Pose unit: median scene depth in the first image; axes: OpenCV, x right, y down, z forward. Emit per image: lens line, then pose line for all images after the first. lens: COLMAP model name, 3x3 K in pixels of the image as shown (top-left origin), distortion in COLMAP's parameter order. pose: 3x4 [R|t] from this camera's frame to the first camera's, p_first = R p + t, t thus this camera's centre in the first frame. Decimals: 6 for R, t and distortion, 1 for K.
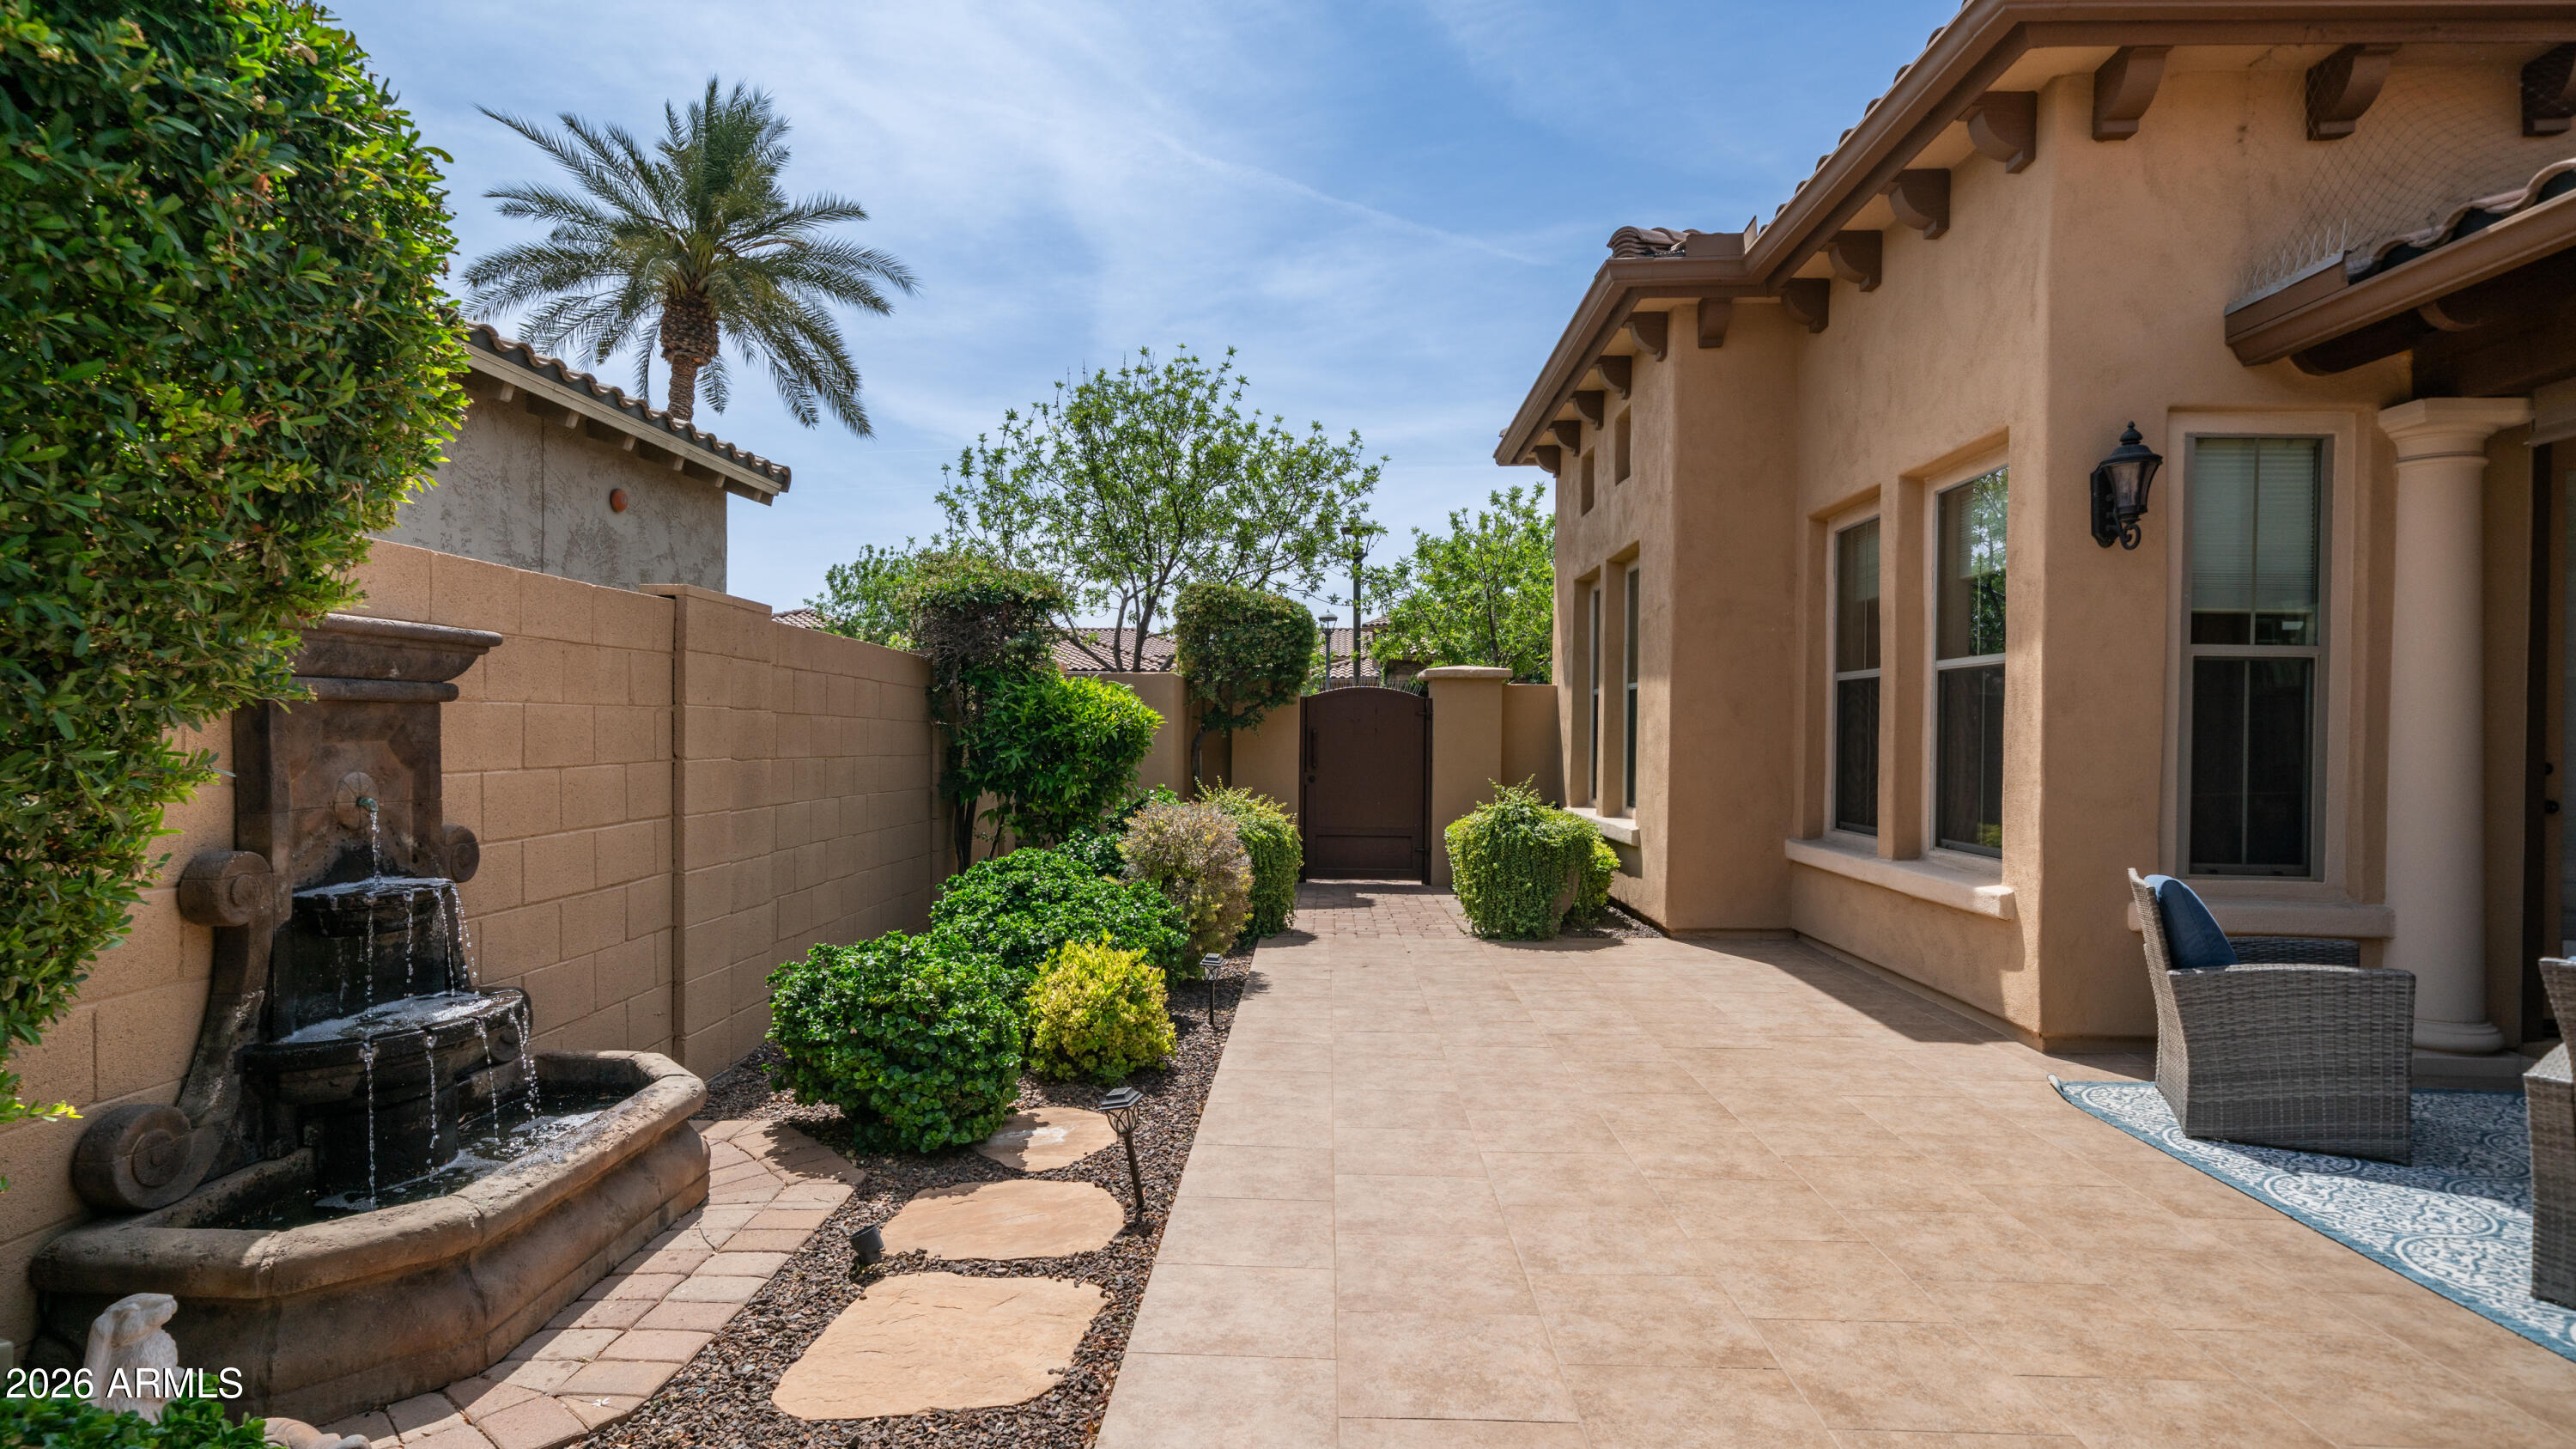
lens RADIAL K [[1322.7, 0, 1244.5], [0, 1322.7, 735.4], [0, 0, 1]] dist [-0.001677, -0.000396]
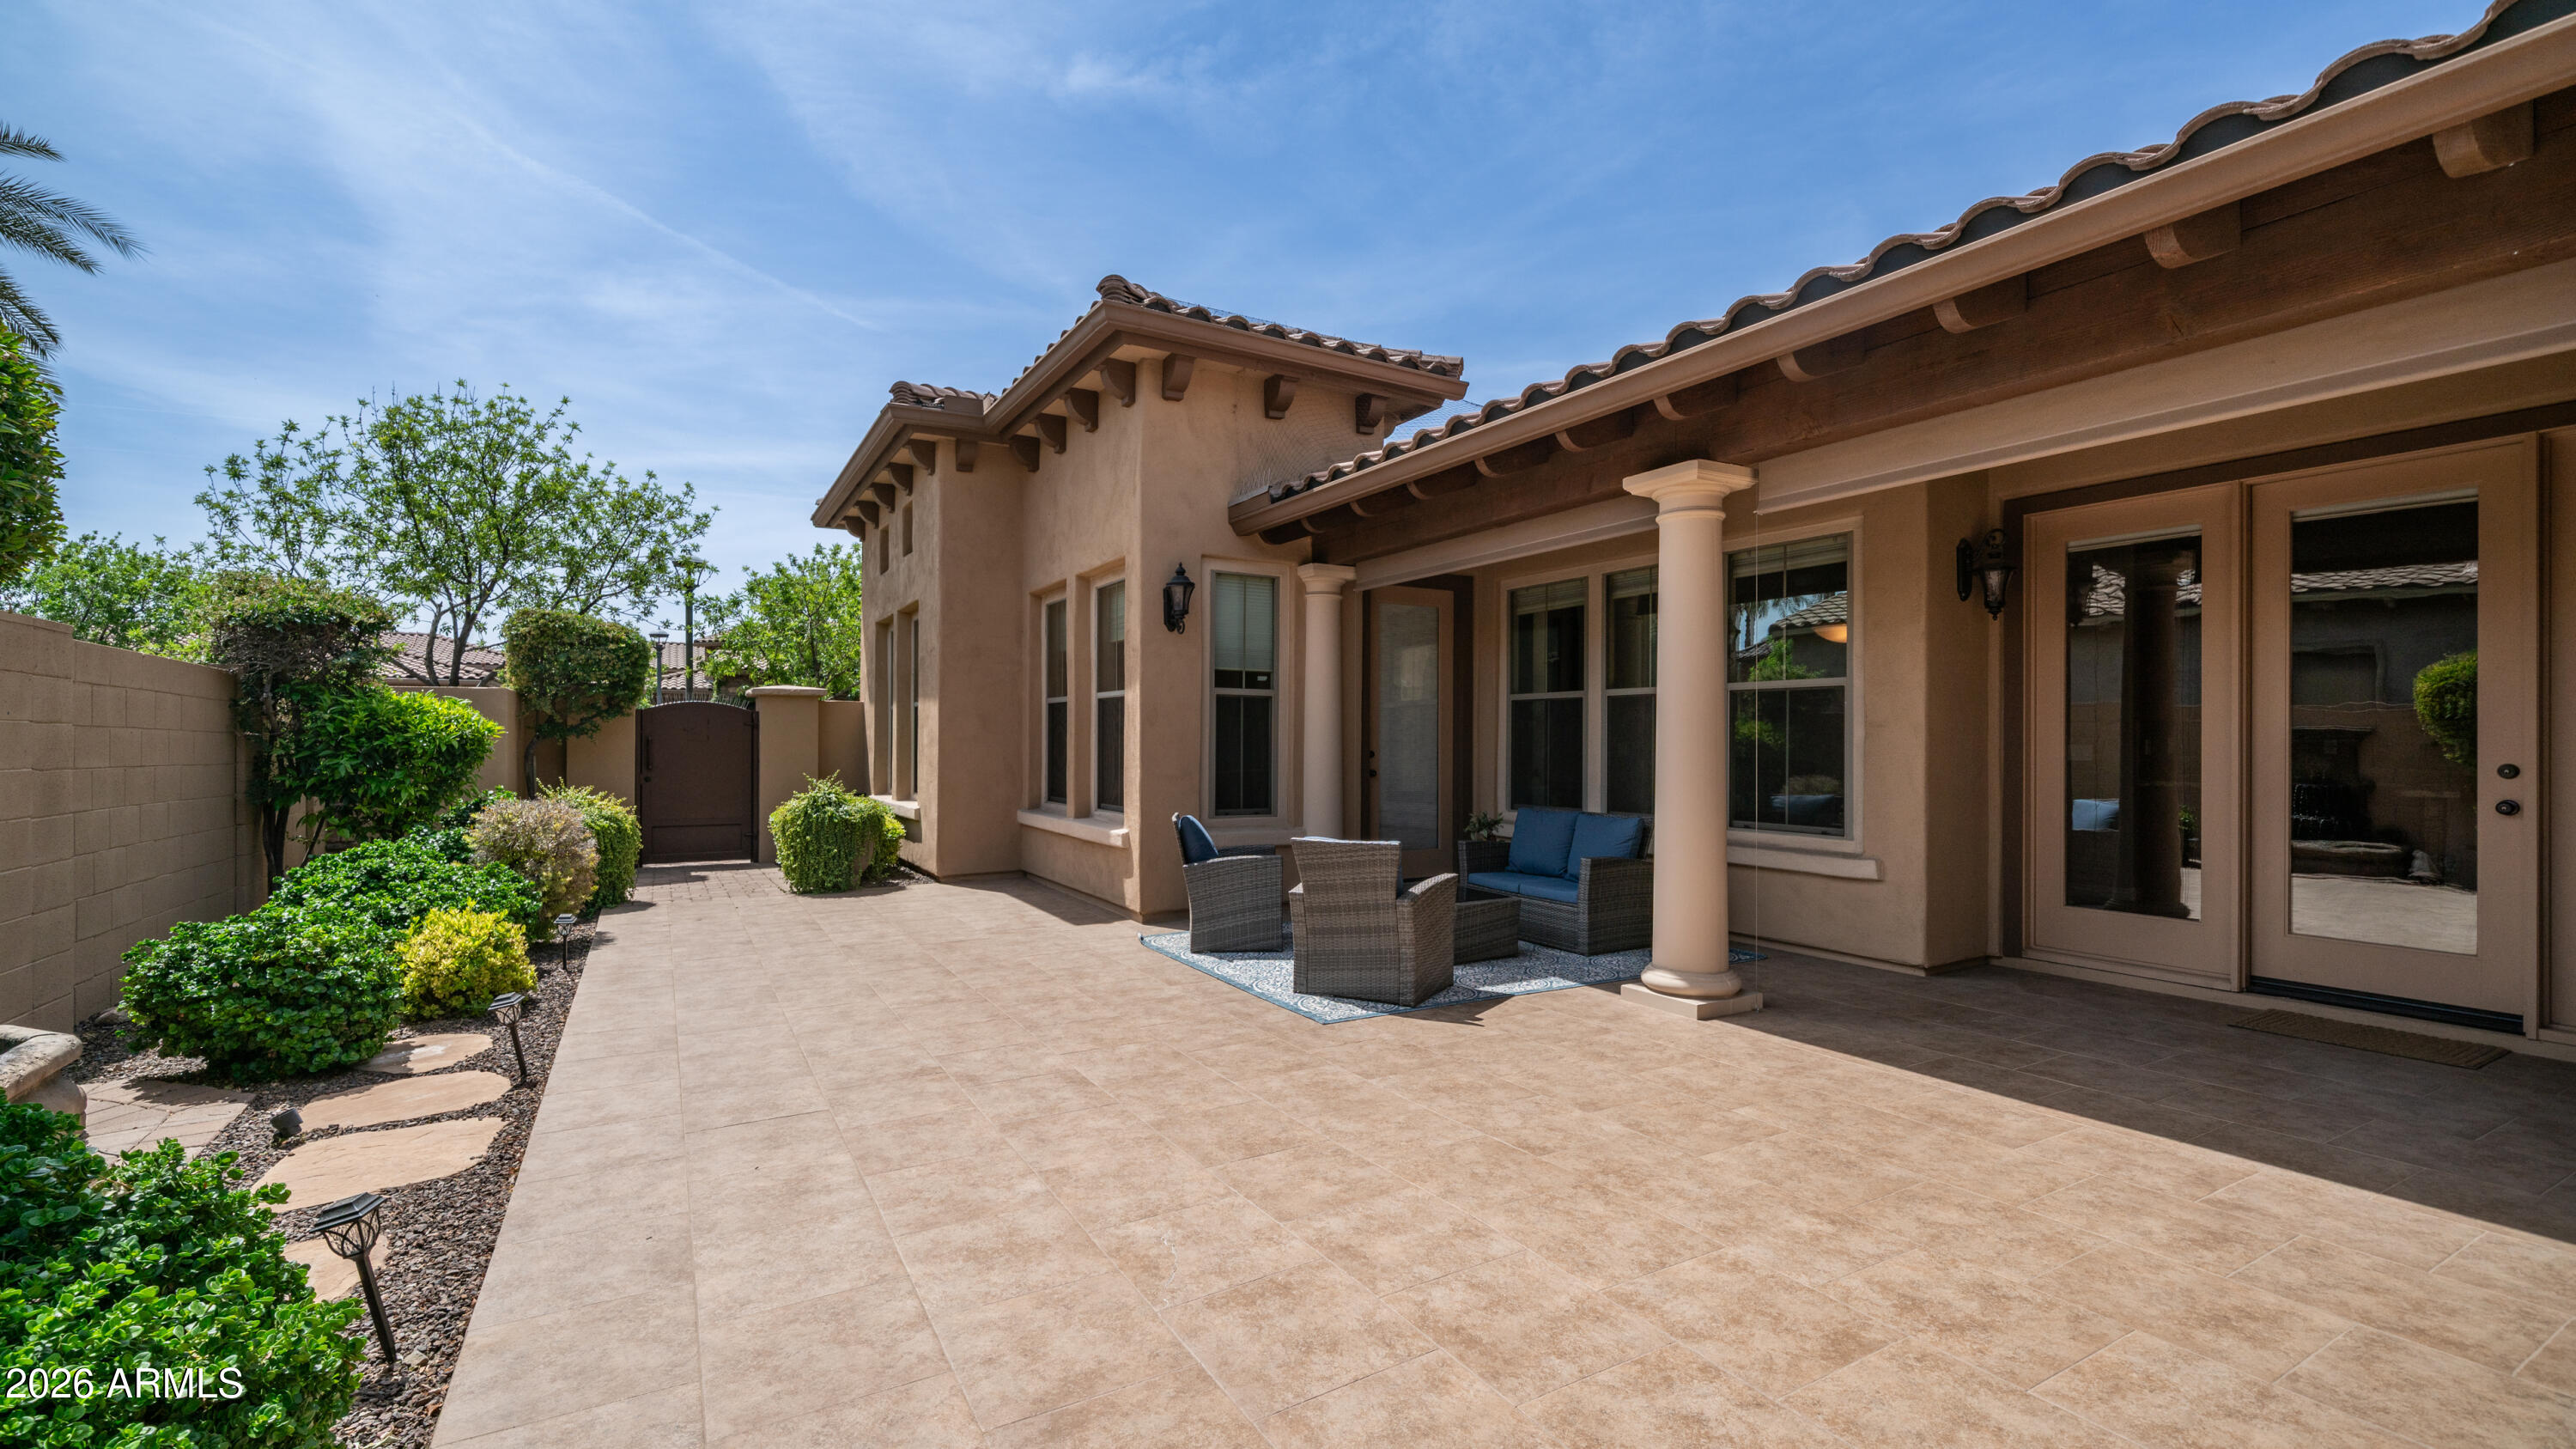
lens RADIAL K [[1127.3, 0, 1286.9], [0, 1127.3, 740.9], [0, 0, 1]] dist [-0.003681, 0.001105]
pose [[0.840508, -0.007561, 0.541747, -0.028519], [0.007064, 0.999971, 0.002997, -0.000674], [-0.541753, 0.001308, 0.840537, -0.317226]]
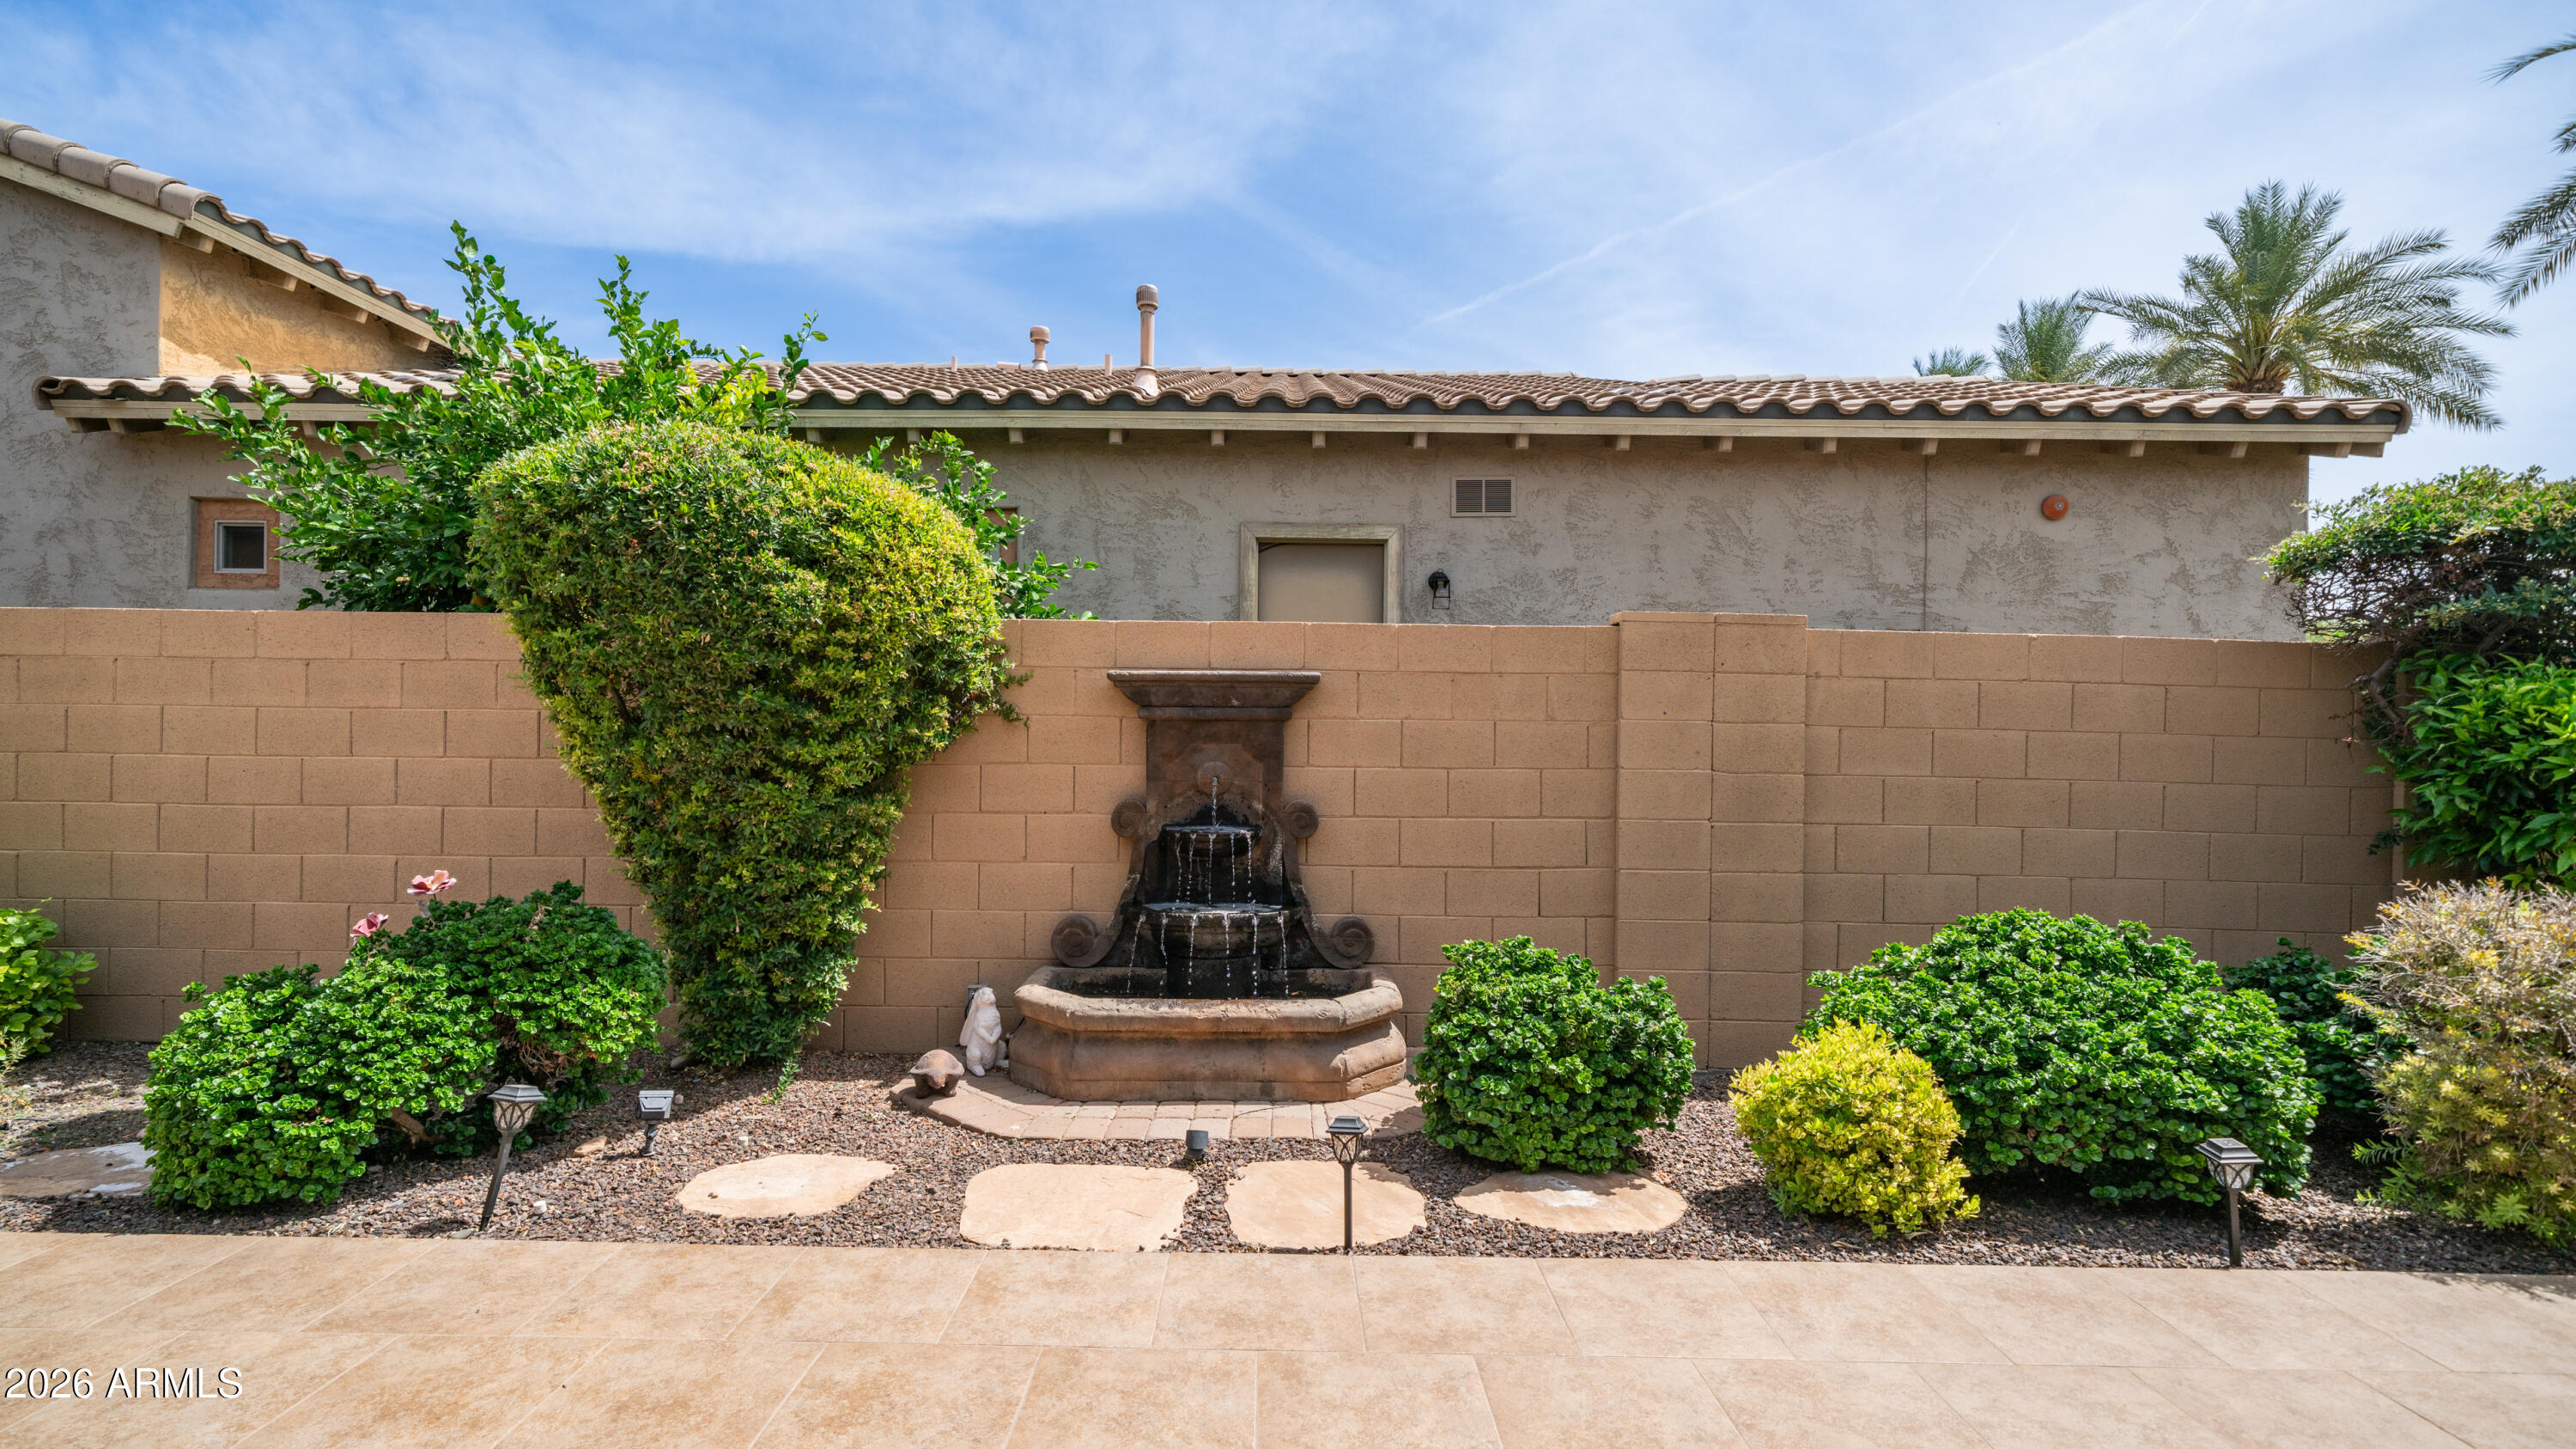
lens RADIAL K [[1127.3, 0, 1242.8], [0, 1127.3, 734.2], [0, 0, 1]] dist [-0.003681, 0.001105]
pose [[0.037522, -0.008613, -0.999259, 0.483083], [-0.016078, 0.999828, -0.009221, 0.003038], [0.999166, 0.016412, 0.037377, 0.607781]]
